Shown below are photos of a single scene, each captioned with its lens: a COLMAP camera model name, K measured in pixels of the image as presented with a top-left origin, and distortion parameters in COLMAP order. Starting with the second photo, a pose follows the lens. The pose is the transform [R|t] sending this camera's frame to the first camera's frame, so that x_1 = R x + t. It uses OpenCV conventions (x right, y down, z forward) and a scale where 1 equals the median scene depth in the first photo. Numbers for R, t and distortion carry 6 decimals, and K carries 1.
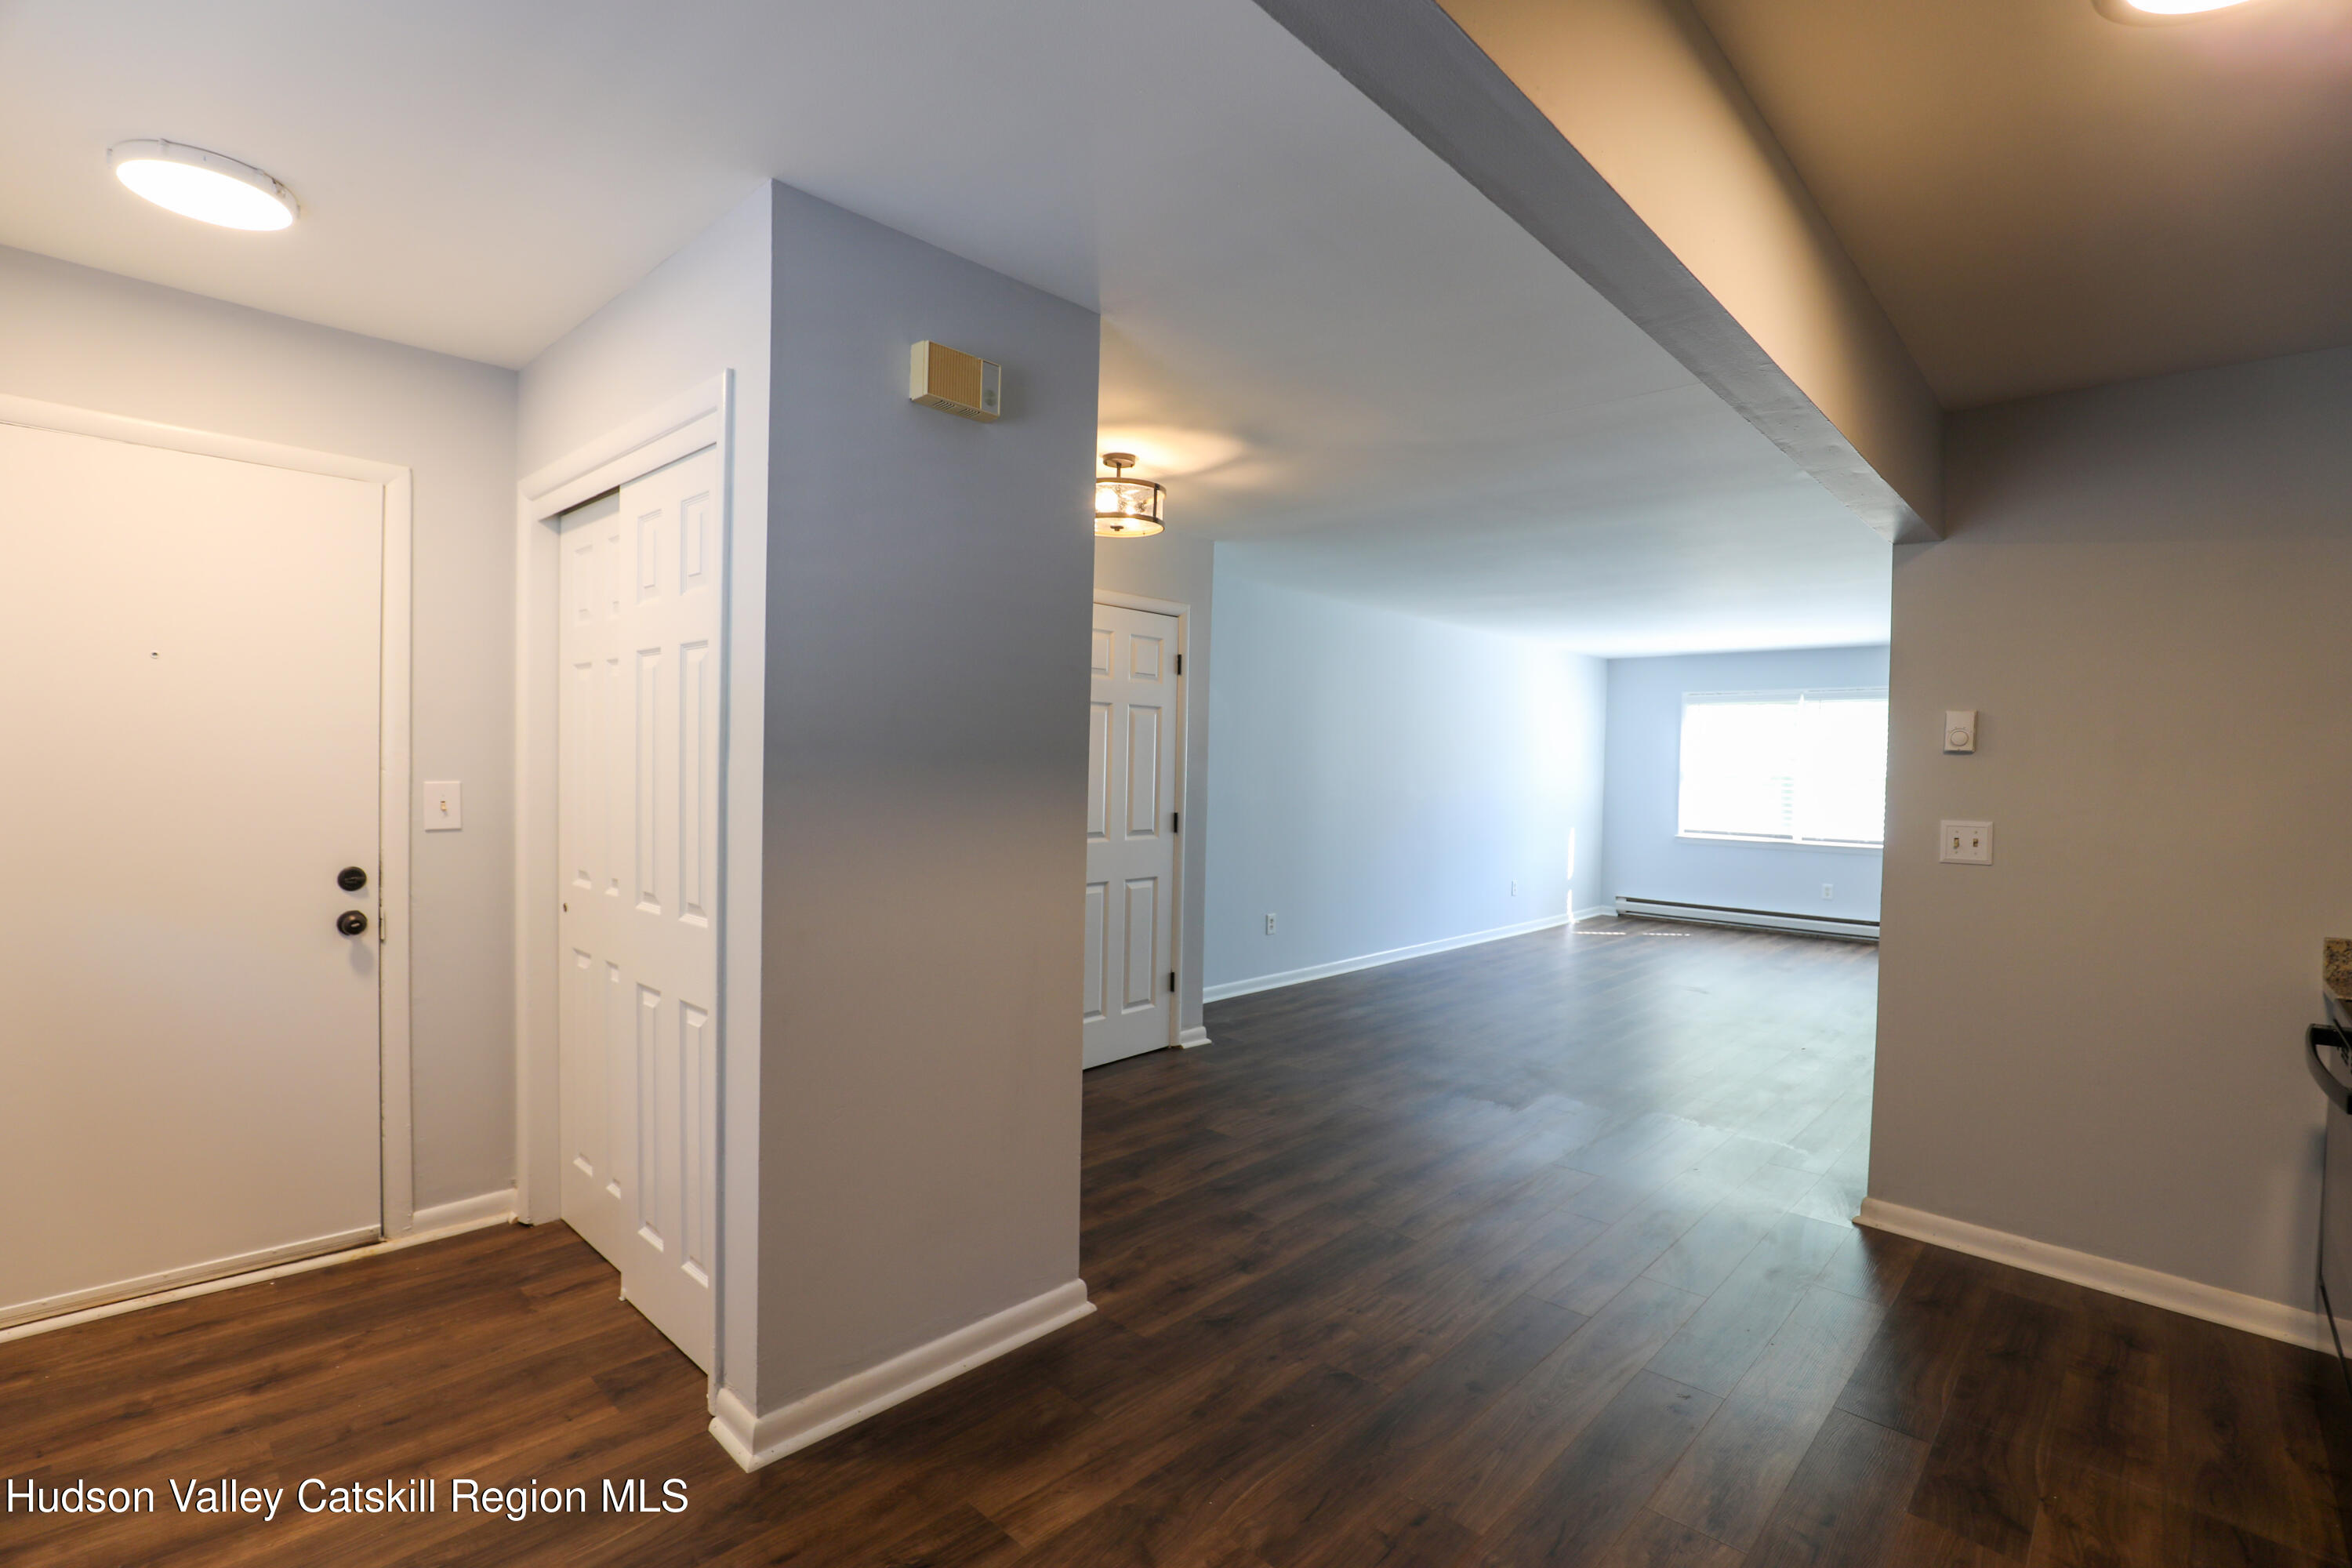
lens RADIAL K [[1076.7, 0, 1161.2], [0, 1076.7, 789.5], [0, 0, 1]] dist [-0.036777, 0.006746]
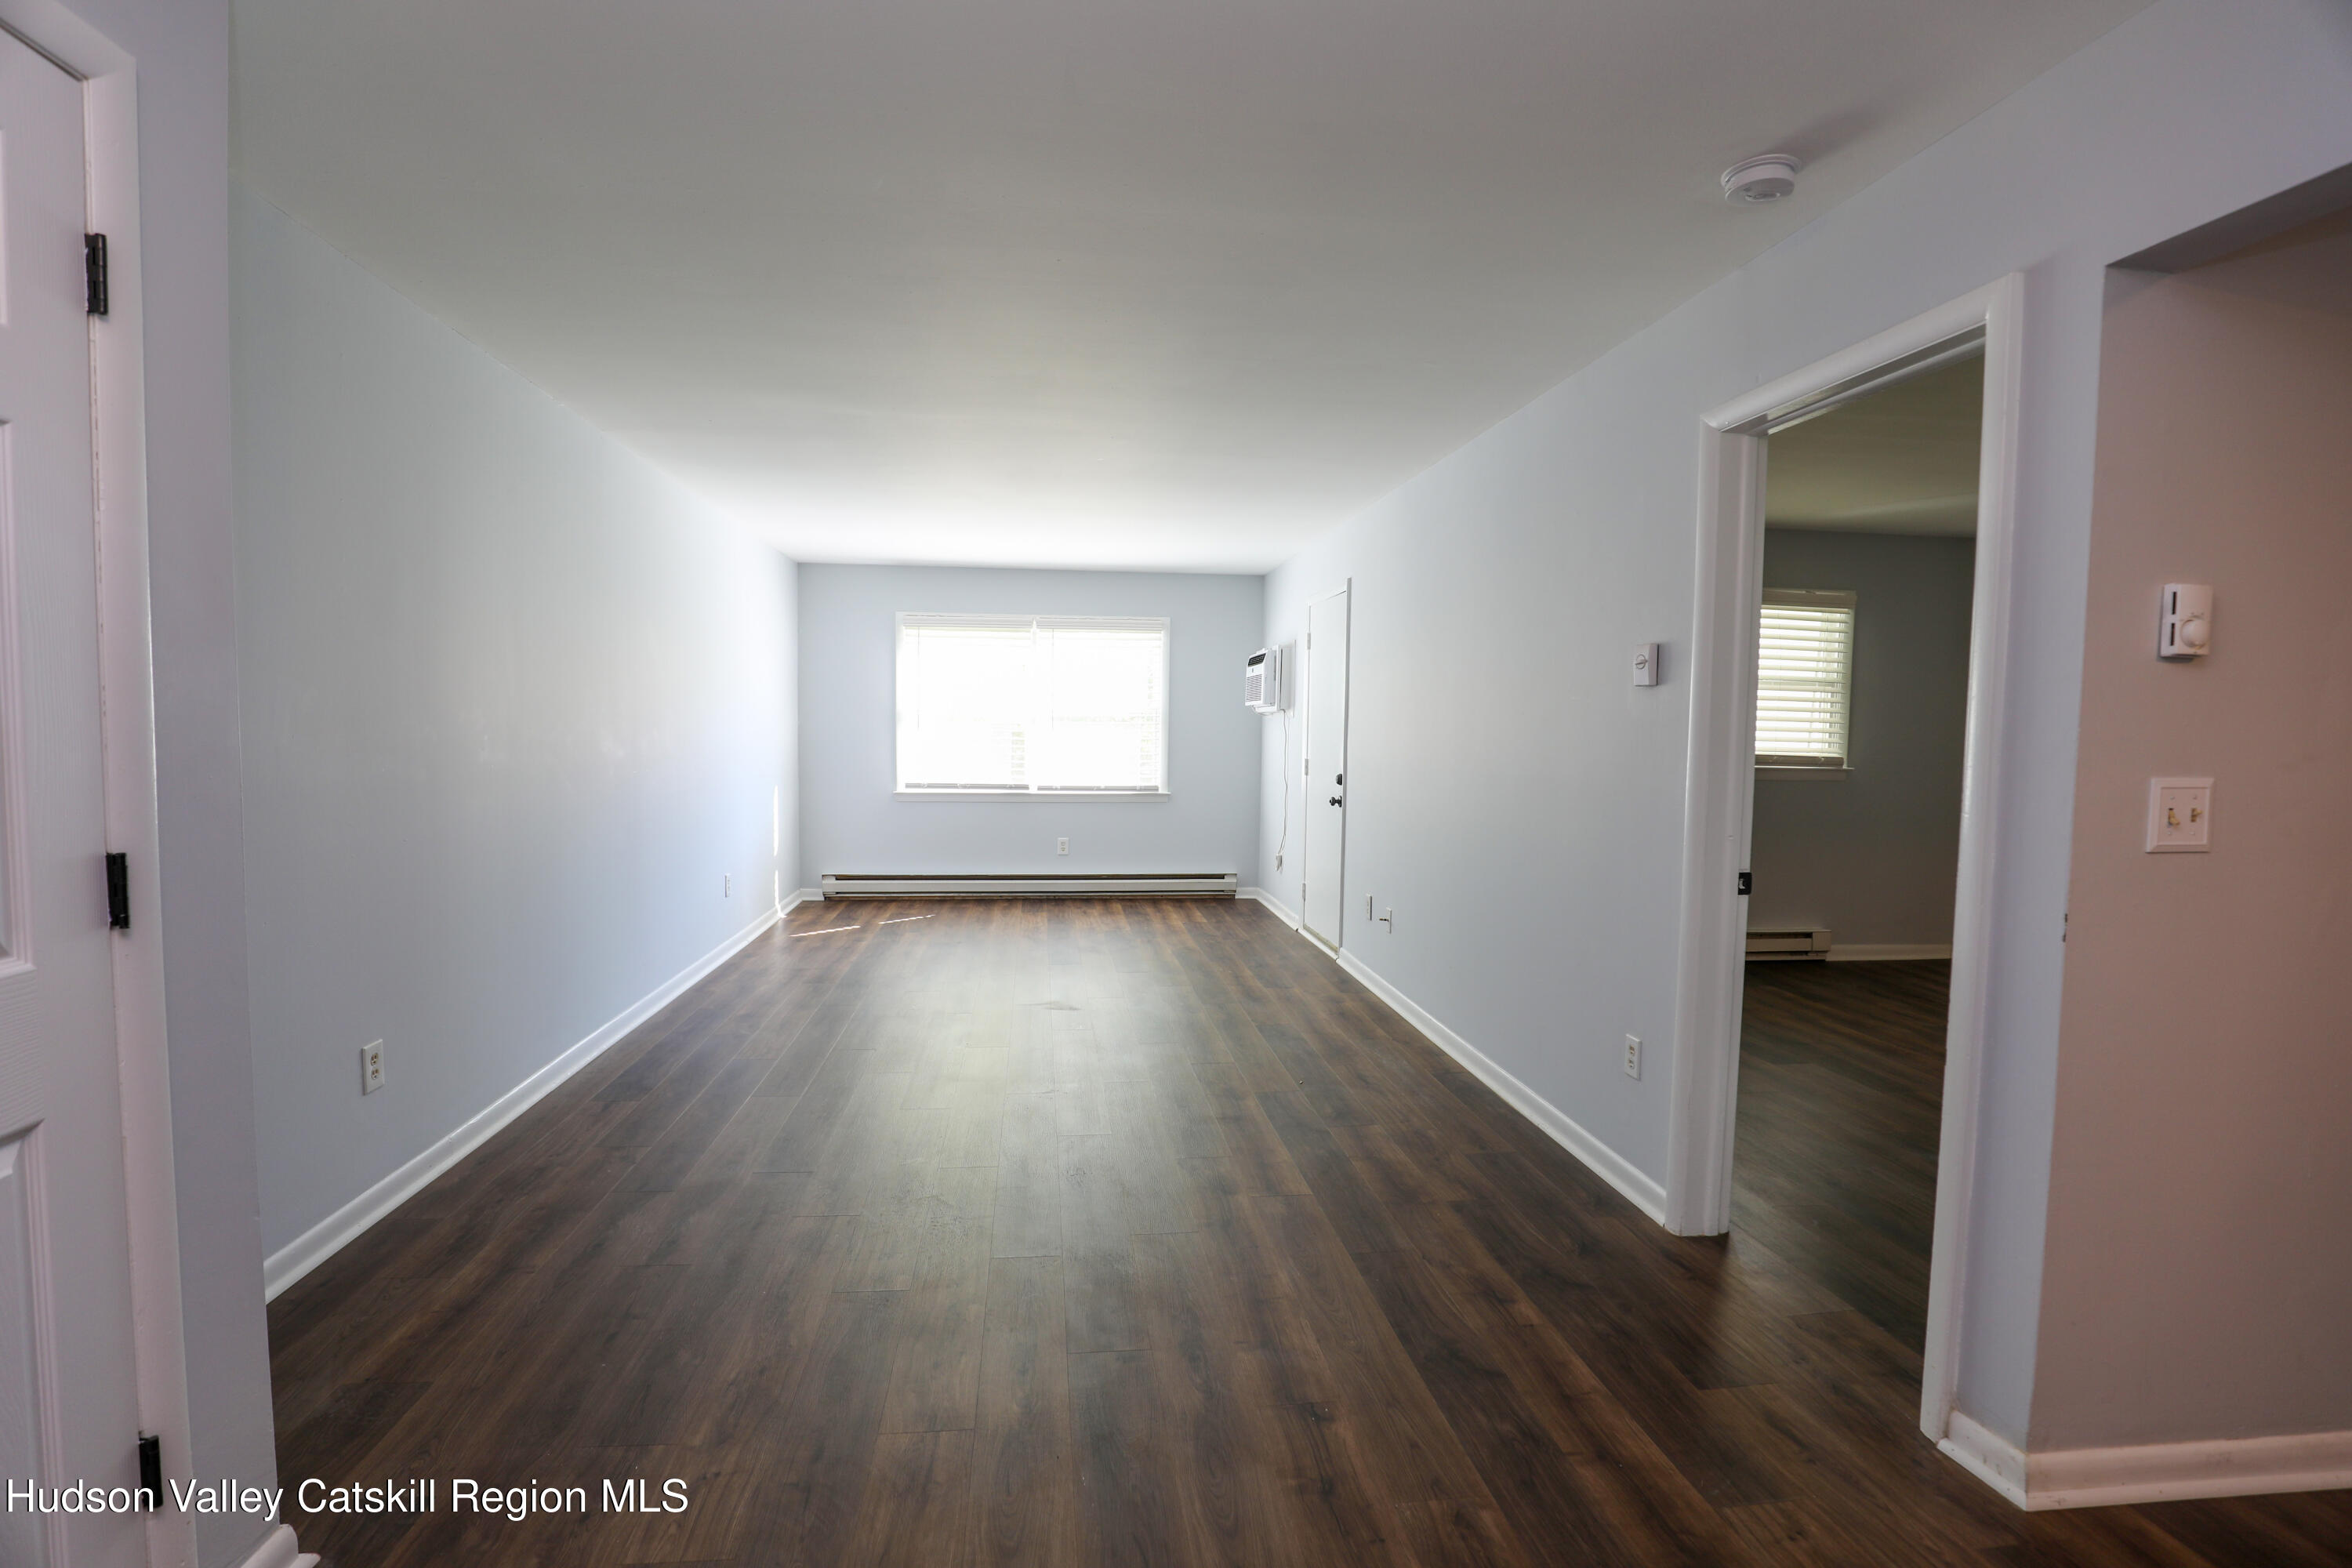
lens RADIAL K [[1076.7, 0, 1161.2], [0, 1076.7, 789.5], [0, 0, 1]] dist [-0.036777, 0.006746]
pose [[0.635800, -0.056473, 0.769785, -0.019333], [0.017768, 0.998126, 0.058549, -0.004358], [-0.771650, -0.023548, 0.635612, 0.647652]]
